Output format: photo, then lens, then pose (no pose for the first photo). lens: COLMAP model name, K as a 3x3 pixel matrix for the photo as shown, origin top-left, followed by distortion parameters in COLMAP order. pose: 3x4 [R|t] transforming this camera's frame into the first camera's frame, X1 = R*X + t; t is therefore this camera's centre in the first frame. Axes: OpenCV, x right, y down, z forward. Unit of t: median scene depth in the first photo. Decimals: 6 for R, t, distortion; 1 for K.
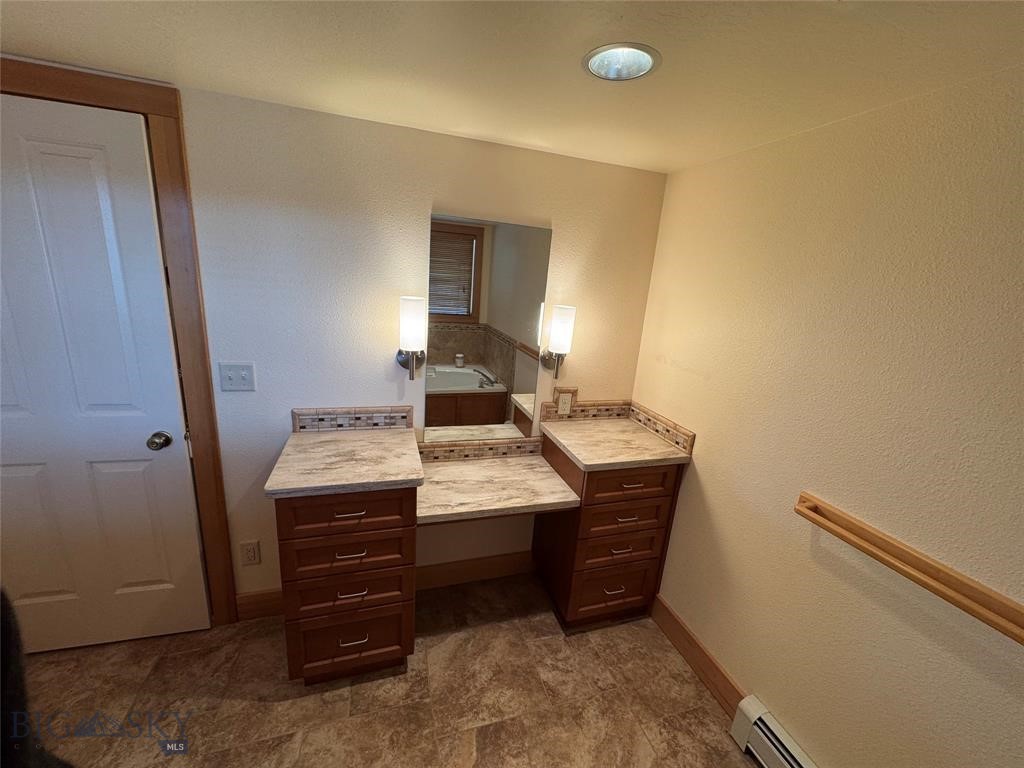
lens RADIAL K [[409.4, 0, 512.0], [0, 409.4, 384.0], [0, 0, 1]] dist [-0.000364, -0.000066]
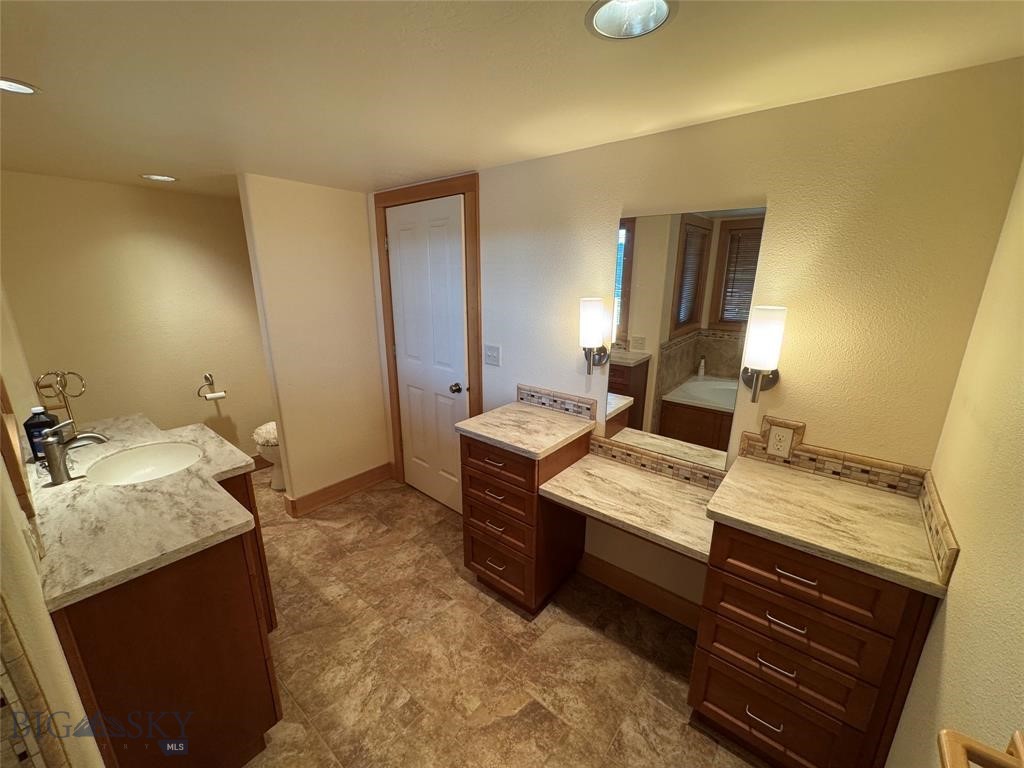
lens RADIAL K [[409.4, 0, 512.0], [0, 409.4, 384.0], [0, 0, 1]] dist [-0.000364, -0.000066]
pose [[0.542236, 0.146969, -0.827273, 0.571191], [-0.176162, 0.982586, 0.059096, -0.014165], [0.821551, 0.113691, 0.558684, 0.236400]]
